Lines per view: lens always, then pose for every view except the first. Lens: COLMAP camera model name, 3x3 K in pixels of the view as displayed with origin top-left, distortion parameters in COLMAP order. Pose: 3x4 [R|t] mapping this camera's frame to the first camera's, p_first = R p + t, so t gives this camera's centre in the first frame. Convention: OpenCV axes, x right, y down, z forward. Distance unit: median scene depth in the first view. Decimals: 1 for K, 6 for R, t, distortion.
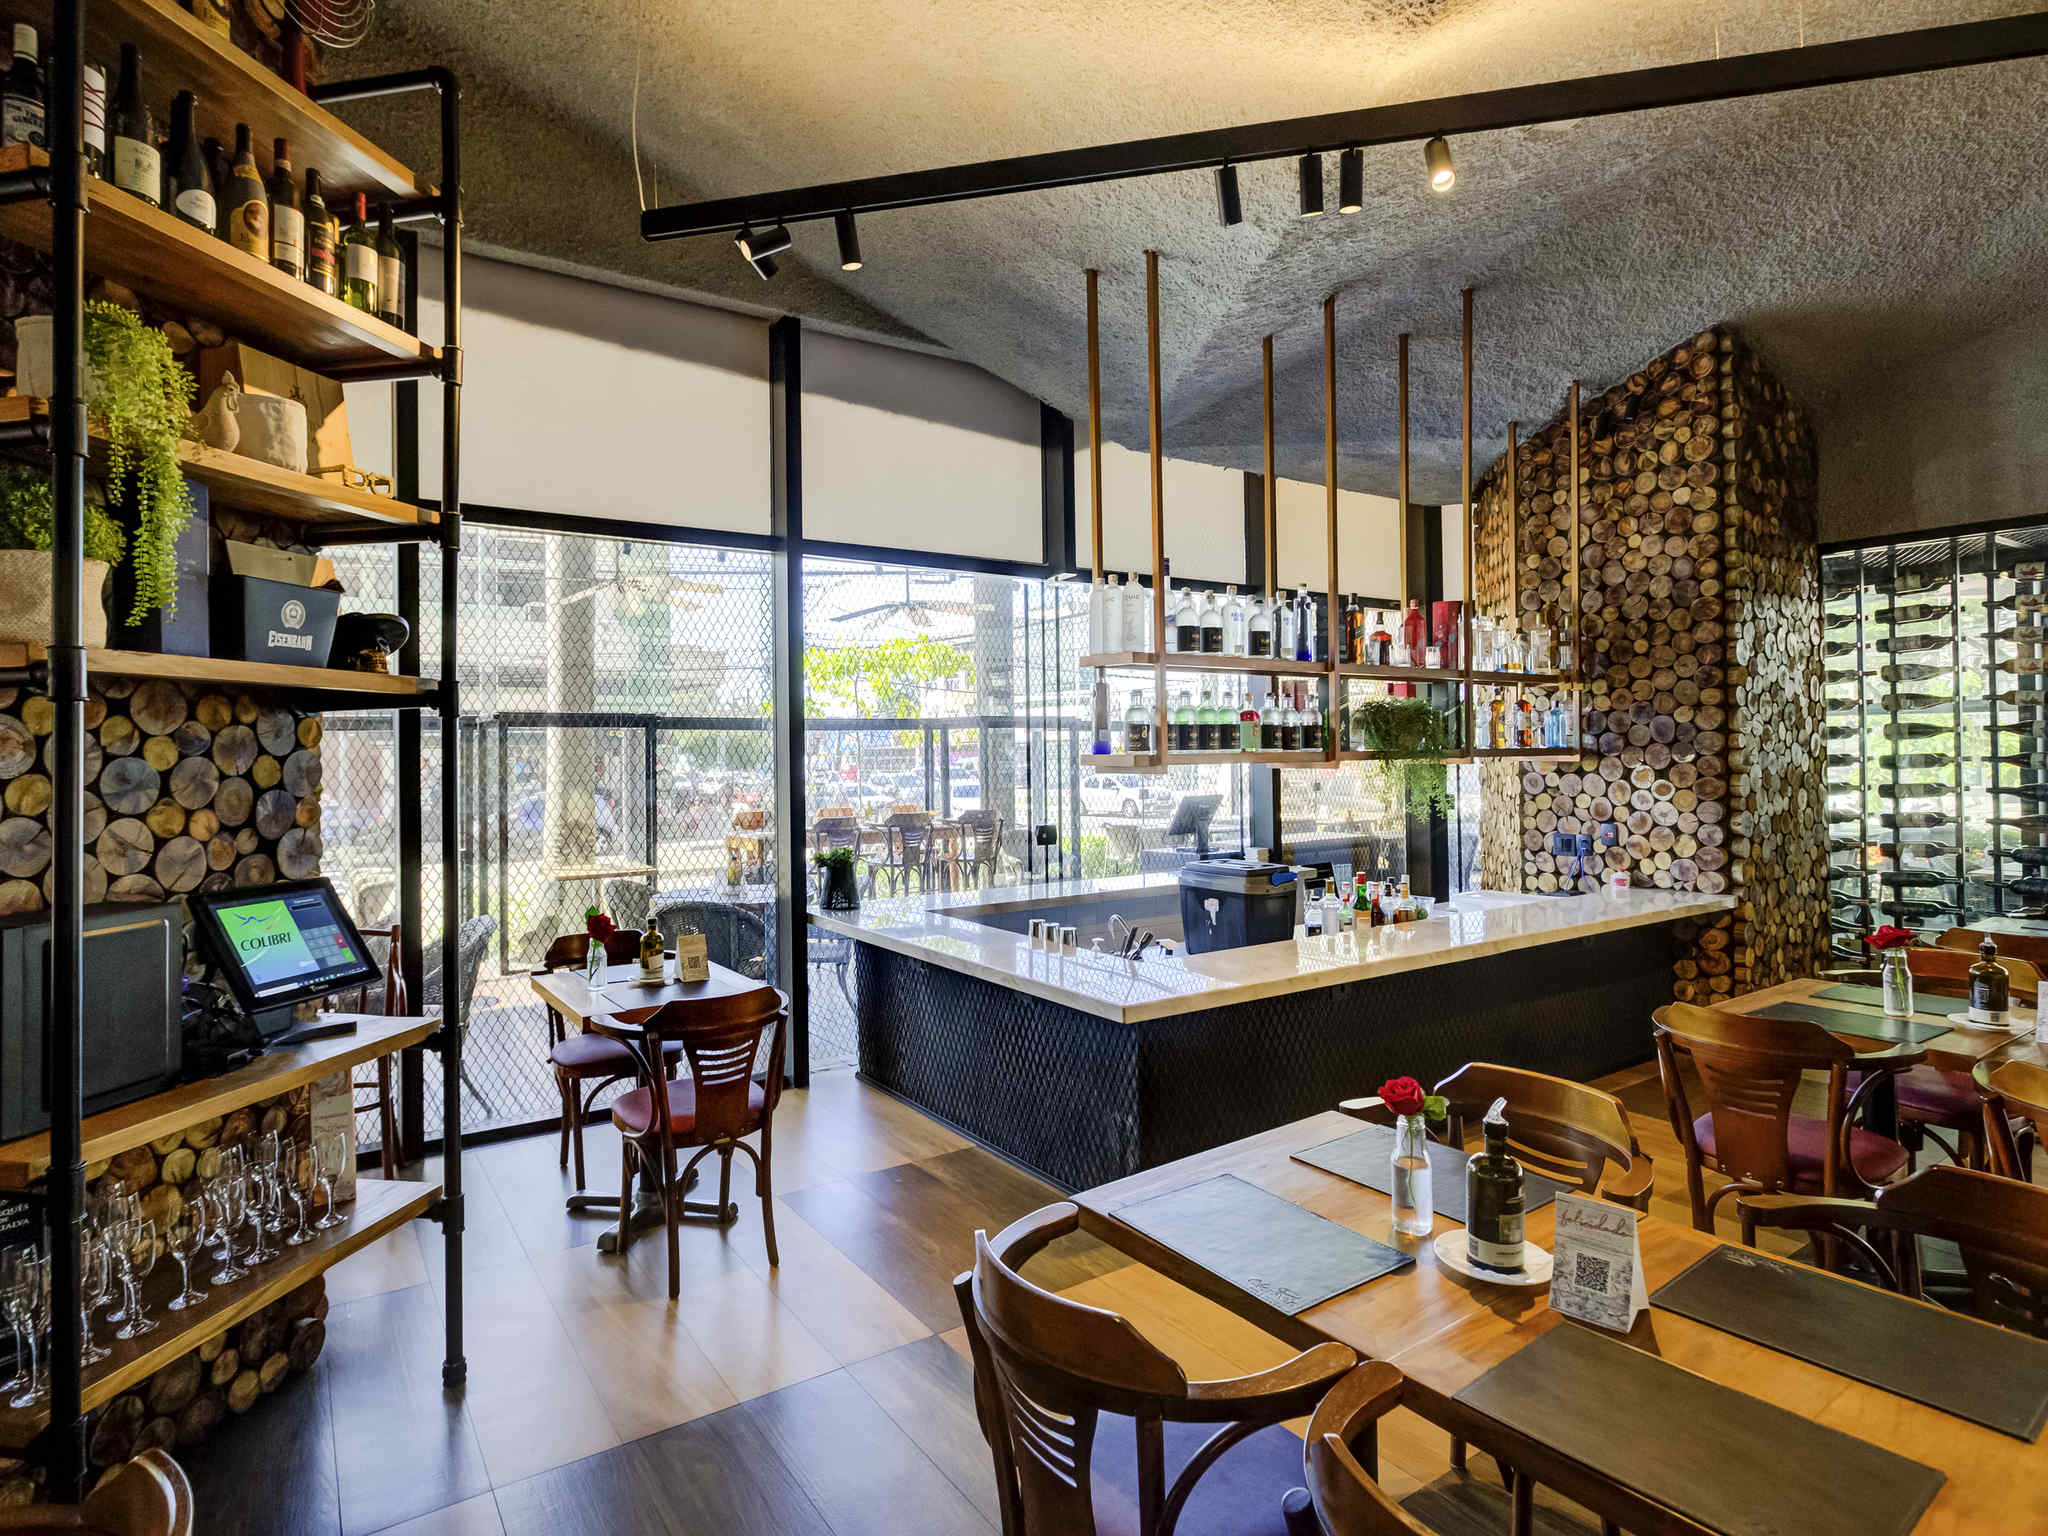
lens RADIAL K [[1092.2, 0, 1029.4], [0, 1092.2, 730.4], [0, 0, 1]] dist [-0.003023, -0.000255]
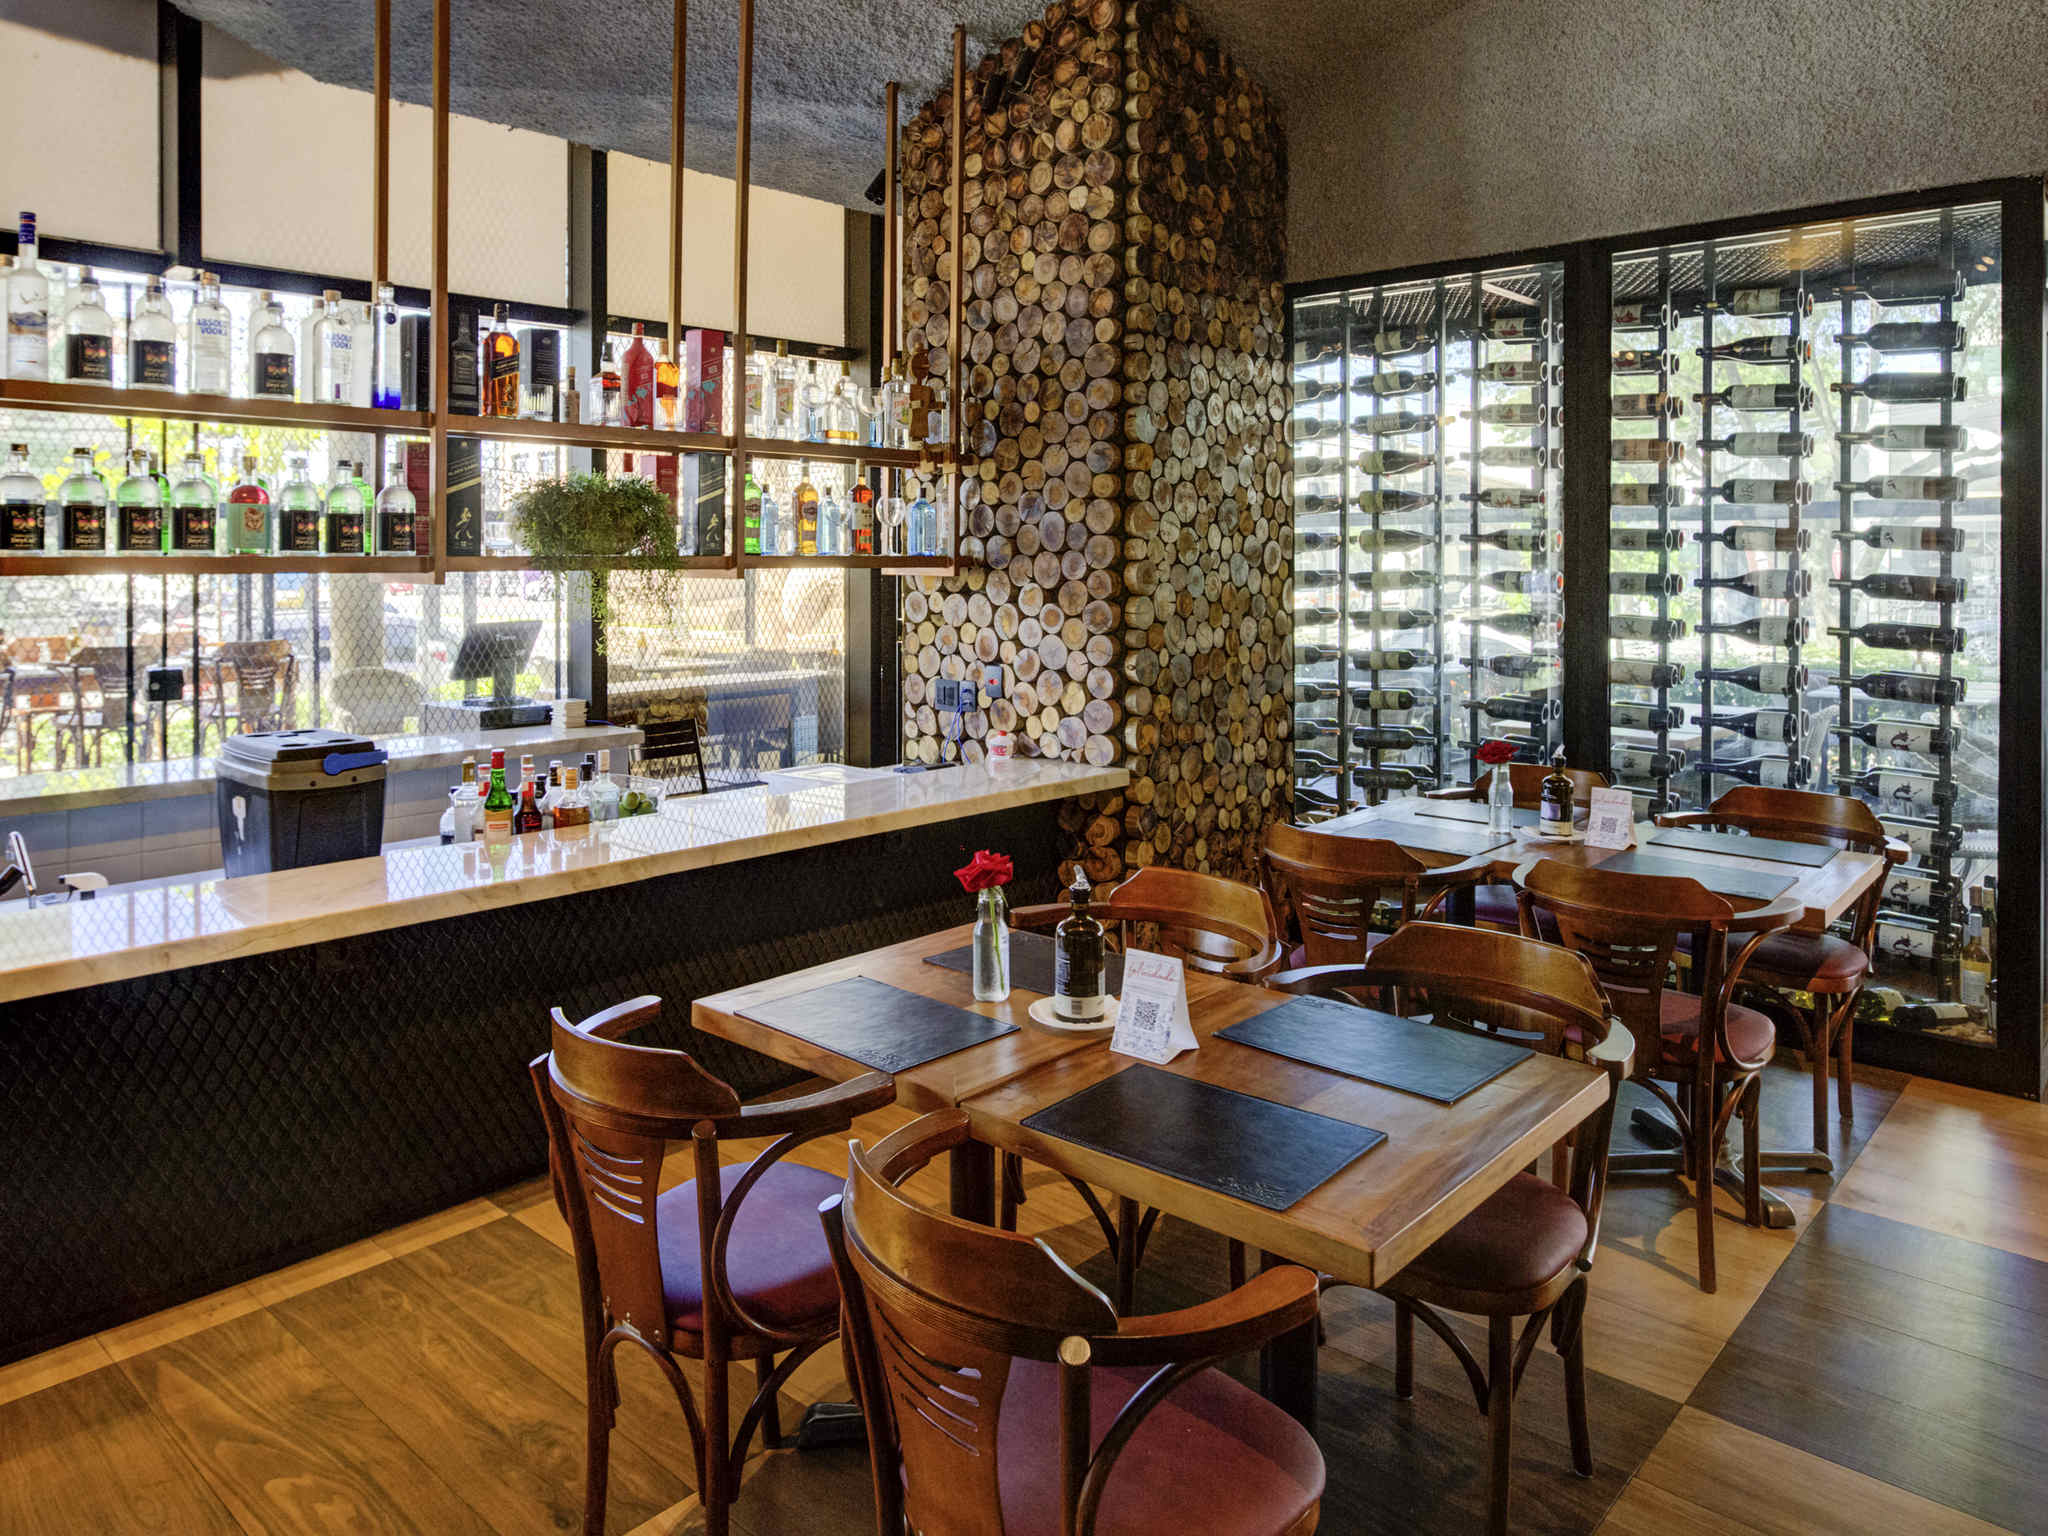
lens RADIAL K [[1382.6, 0, 1020.6], [0, 1382.6, 550.8], [0, 0, 1]] dist [-0.020124, 0.000393]
pose [[0.973232, 0.014484, 0.229369, 0.355700], [-0.017550, 0.999782, 0.011333, 0.001560], [-0.229155, -0.015055, 0.973273, 0.141169]]
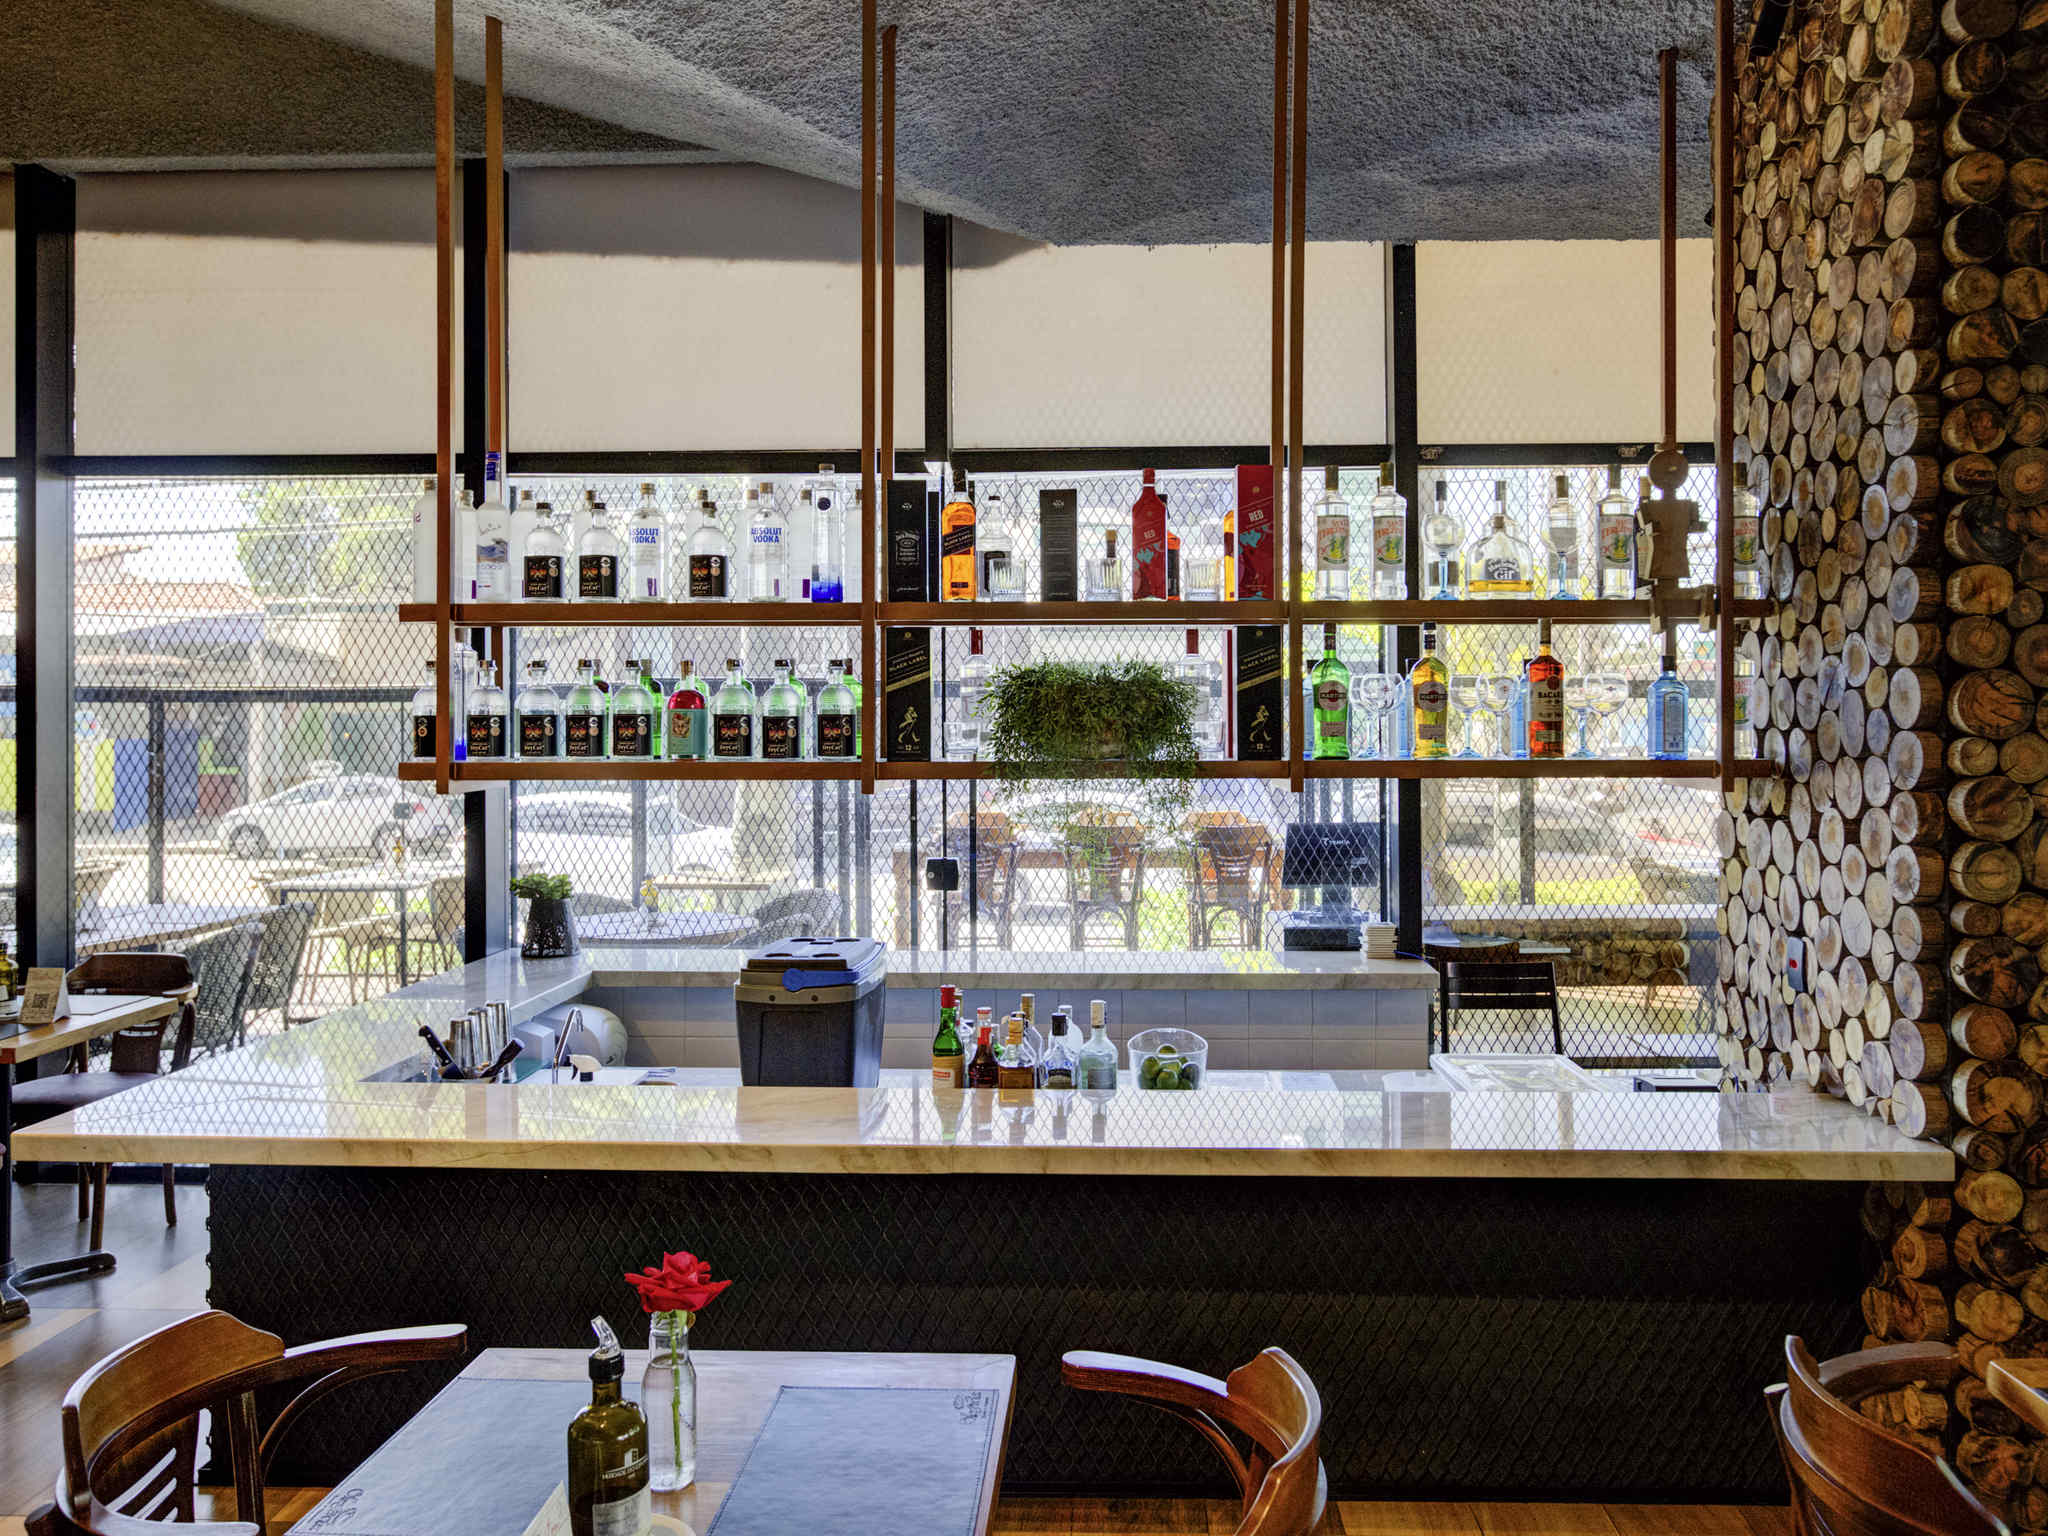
lens RADIAL K [[1573.7, 0, 1077.5], [0, 1573.7, 701.2], [0, 0, 1]] dist [-0.005372, -0.002624]
pose [[0.807559, 0.004988, -0.589766, 0.691734], [0.000938, 0.999952, 0.009742, -0.015525], [0.589786, -0.008420, 0.807516, 0.342066]]
